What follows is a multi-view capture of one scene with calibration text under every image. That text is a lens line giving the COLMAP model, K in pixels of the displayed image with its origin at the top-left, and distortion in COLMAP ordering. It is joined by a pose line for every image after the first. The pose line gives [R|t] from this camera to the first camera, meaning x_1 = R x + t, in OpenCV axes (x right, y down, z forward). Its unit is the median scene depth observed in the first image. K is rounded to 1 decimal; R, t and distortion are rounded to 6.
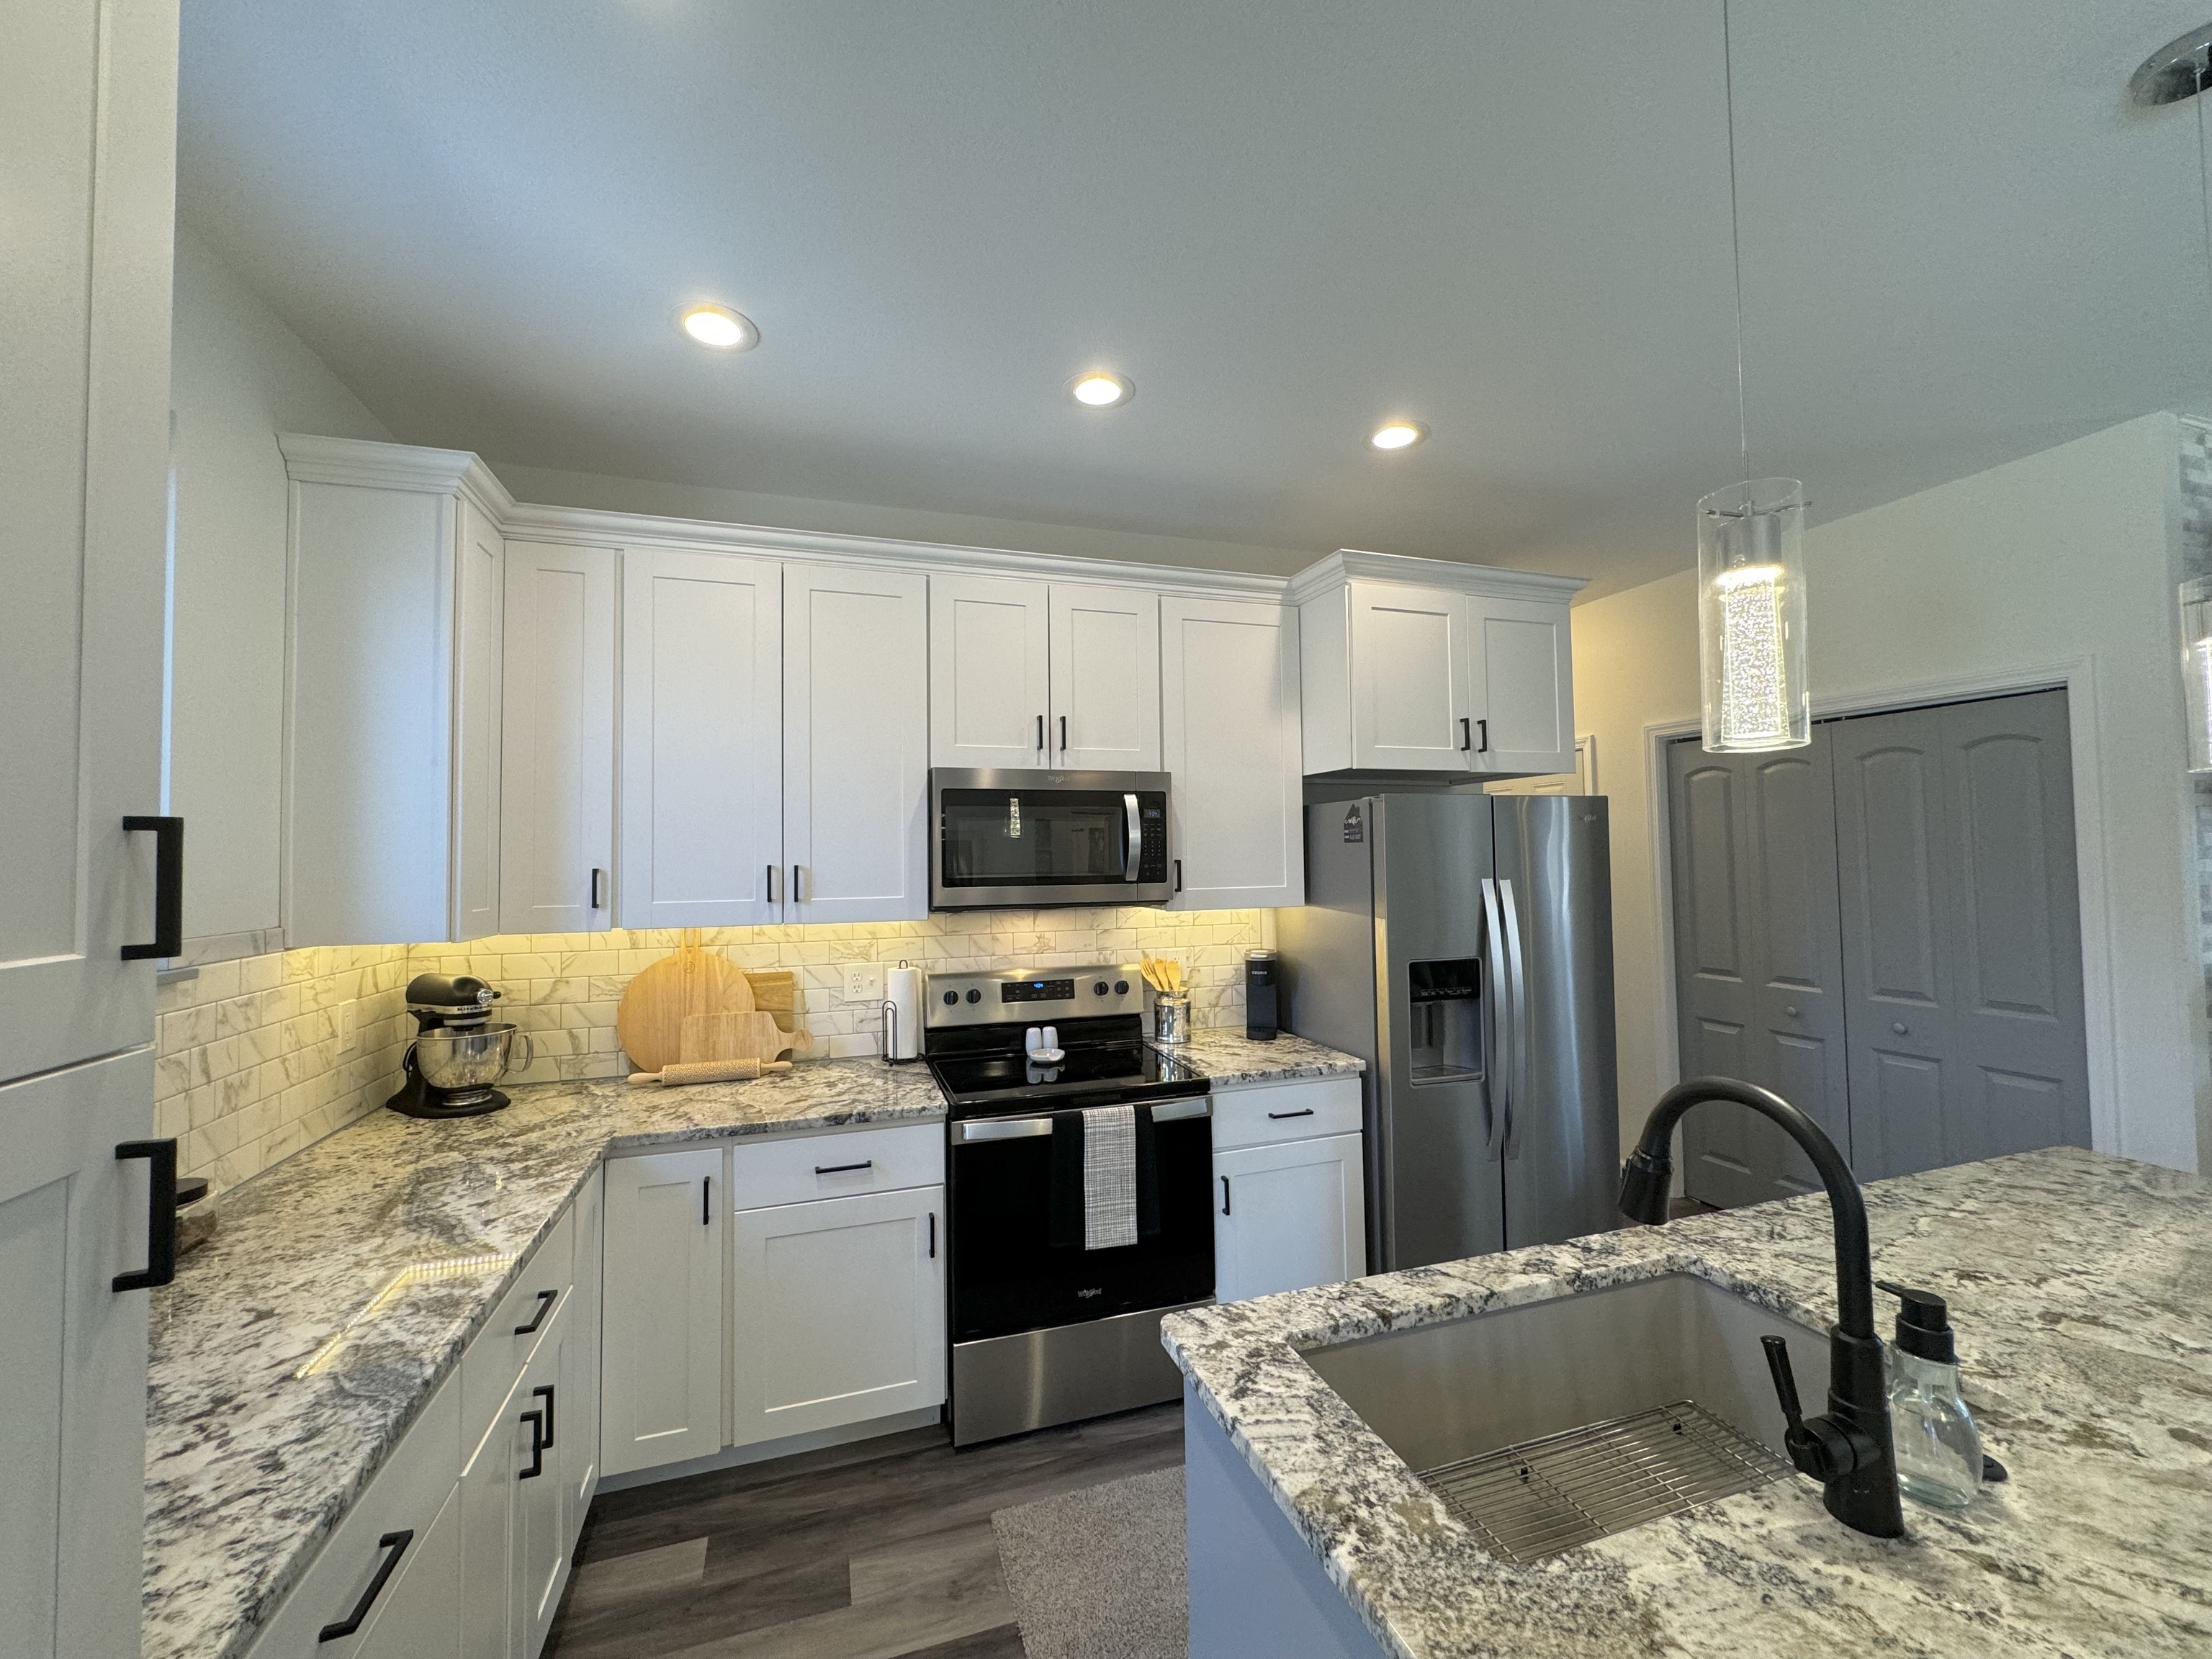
lens RADIAL K [[884.2, 0, 1103.7], [0, 884.2, 829.4], [0, 0, 1]] dist [-0.002552, 0.000749]
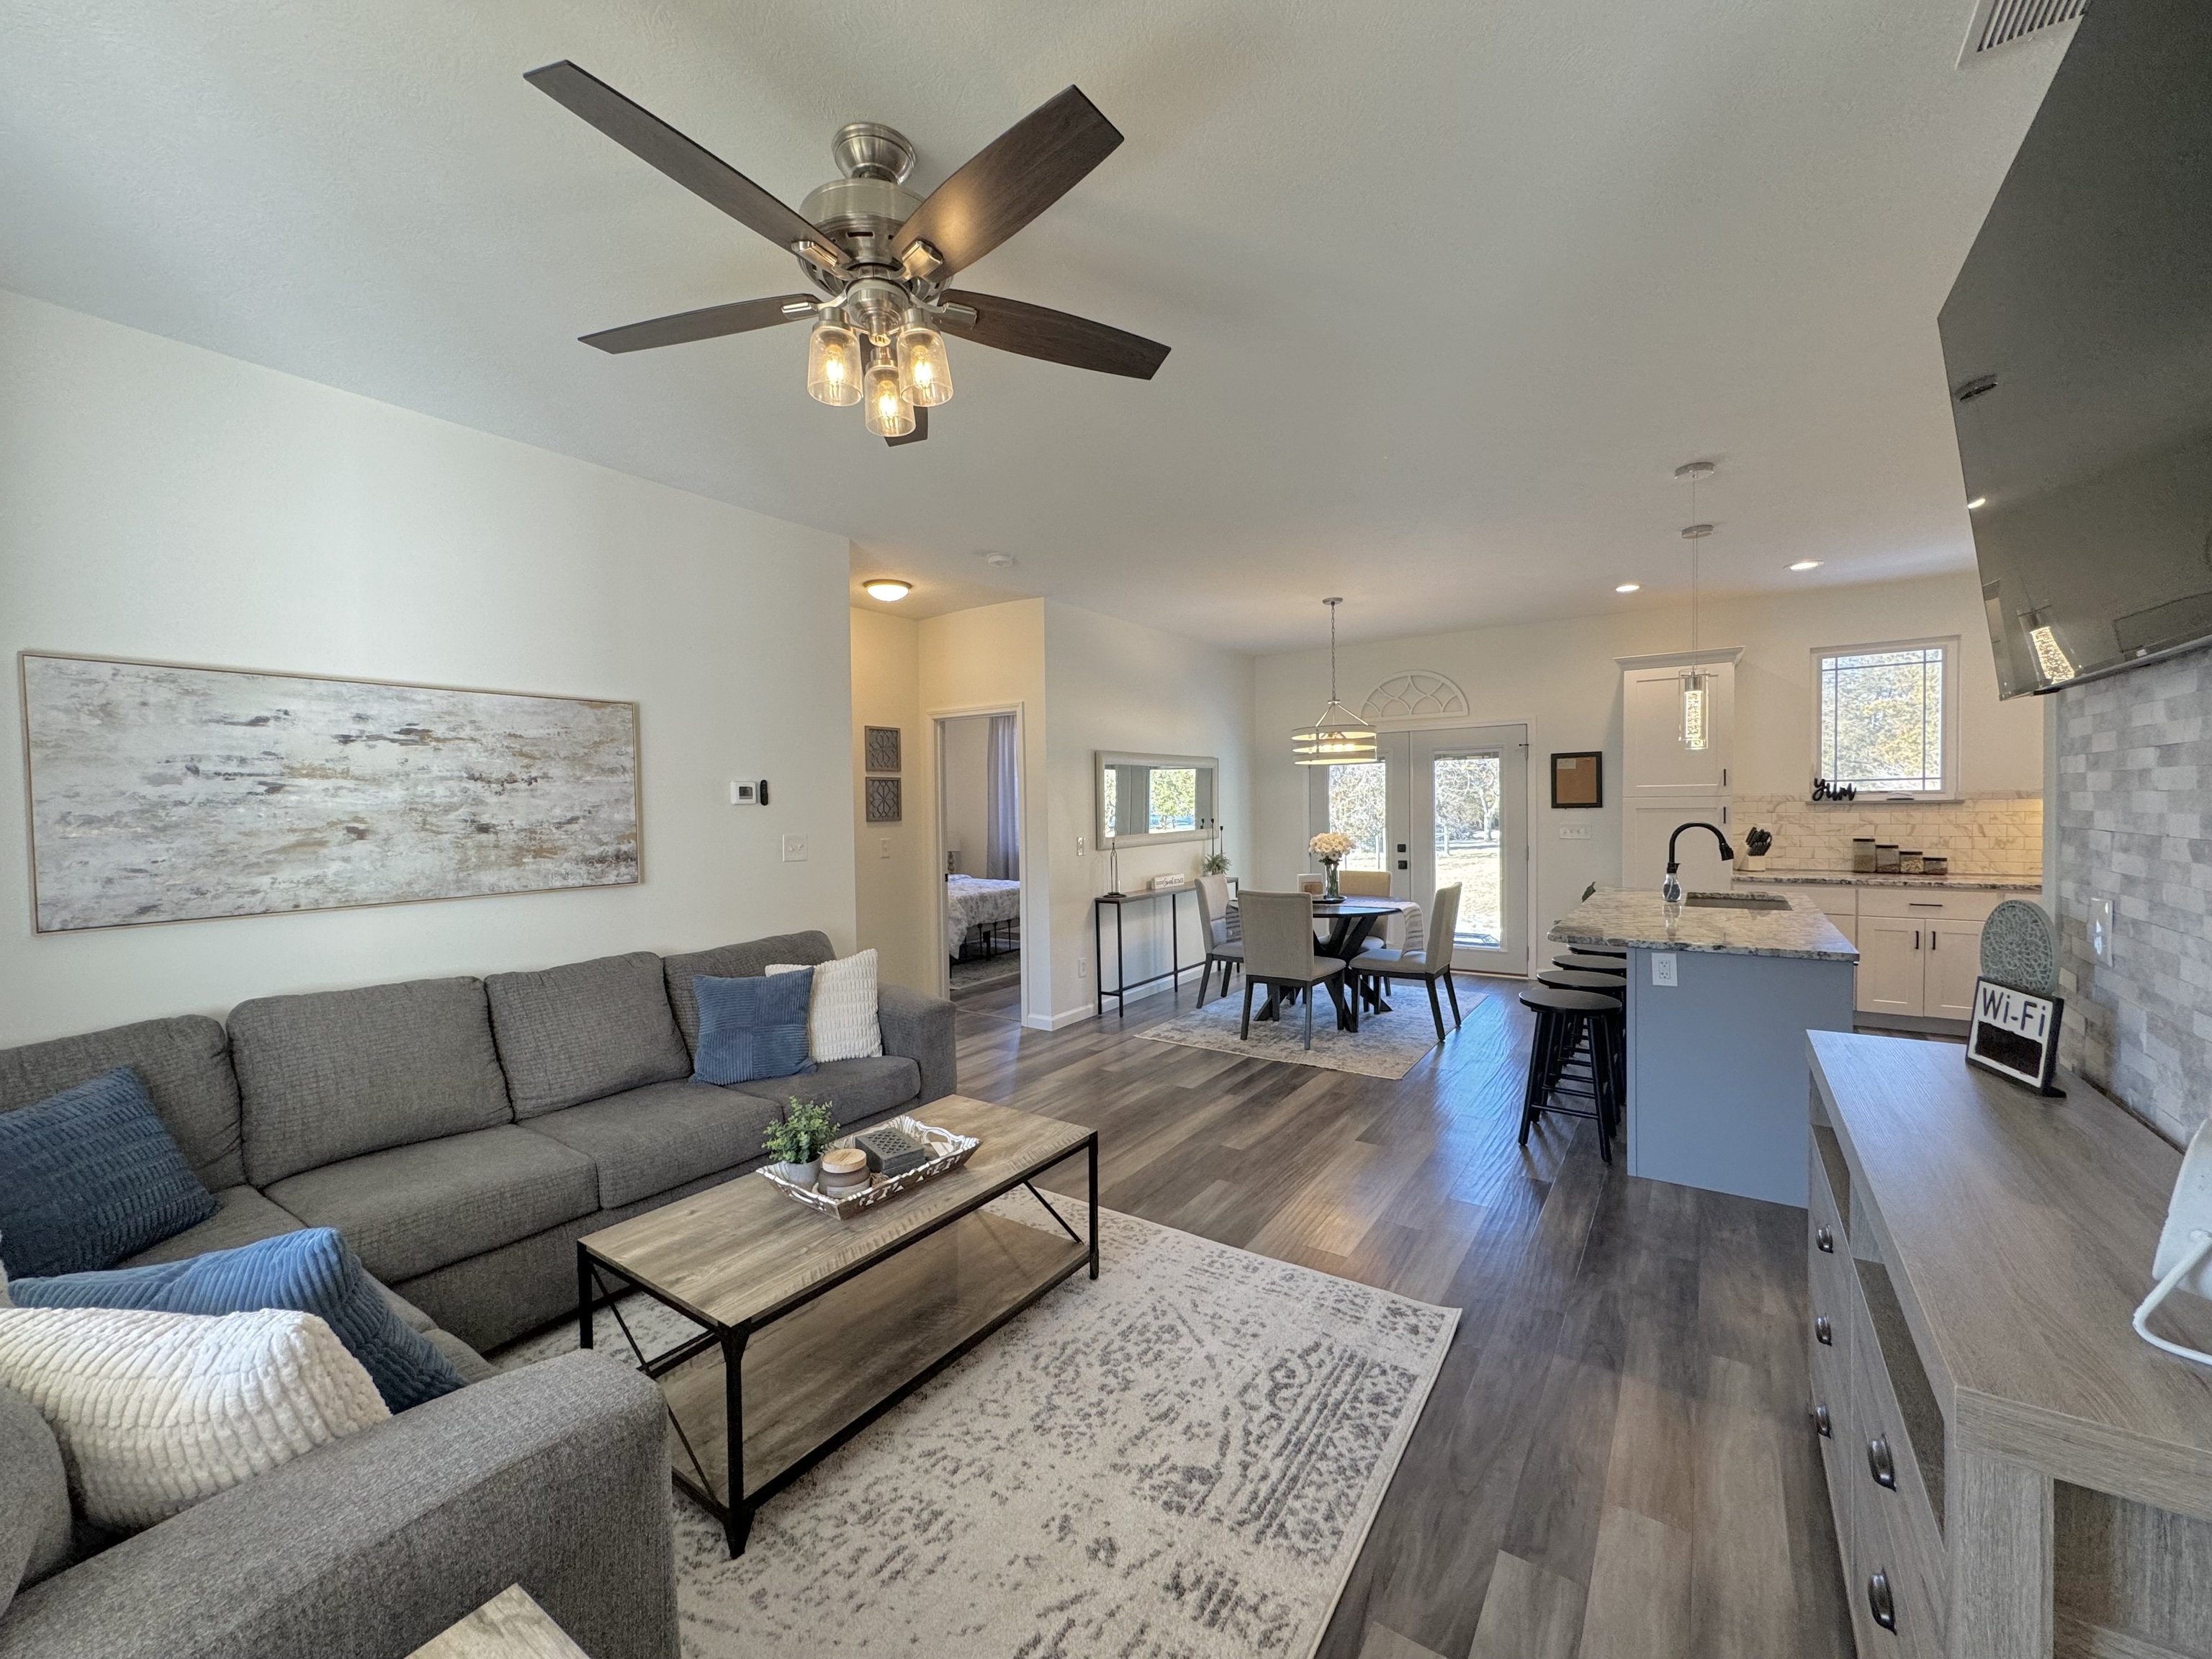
lens RADIAL K [[884.2, 0, 1102.9], [0, 884.2, 829.7], [0, 0, 1]] dist [-0.002552, 0.000749]
pose [[-0.796741, 0.045544, -0.602602, 2.388535], [0.047510, 0.998790, 0.012672, 0.047797], [0.602450, -0.018533, -0.797941, 1.124601]]
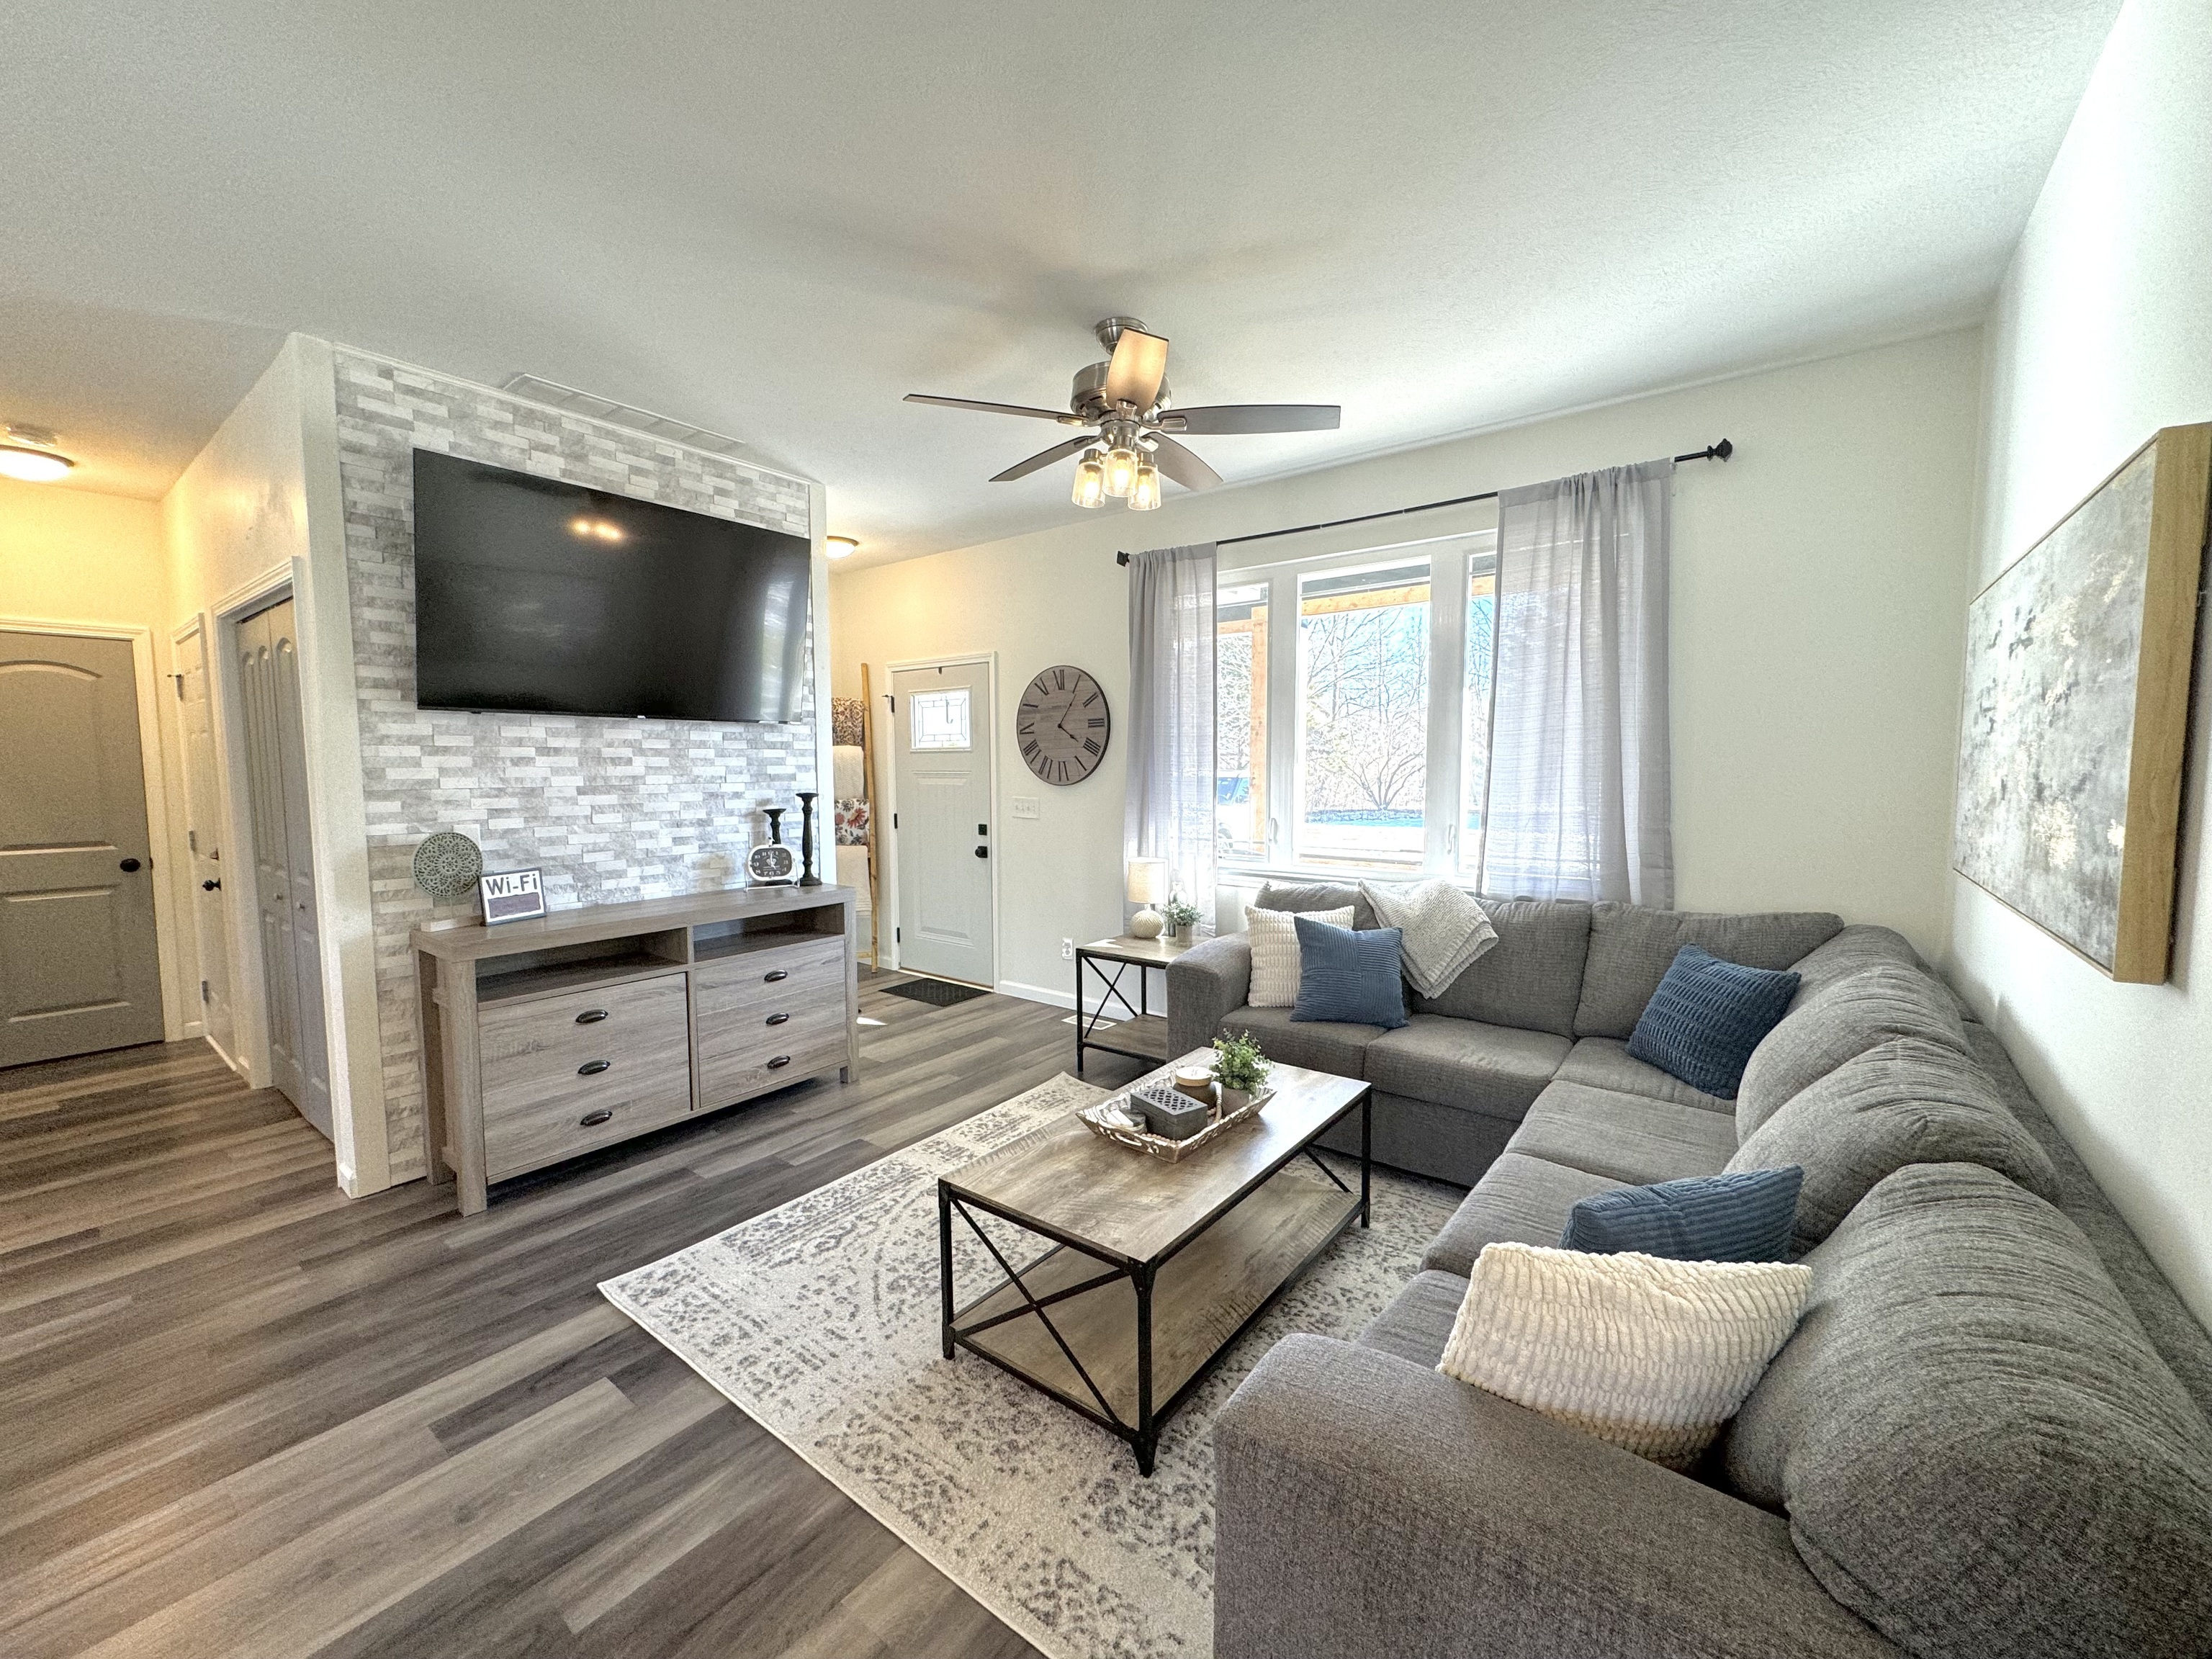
lens RADIAL K [[884.2, 0, 1100.7], [0, 884.2, 831.8], [0, 0, 1]] dist [-0.002552, 0.000749]
pose [[0.828245, -0.030173, 0.559553, 1.411632], [-0.028761, 0.994944, 0.096222, 0.007185], [-0.559628, -0.095788, 0.823190, -0.522948]]
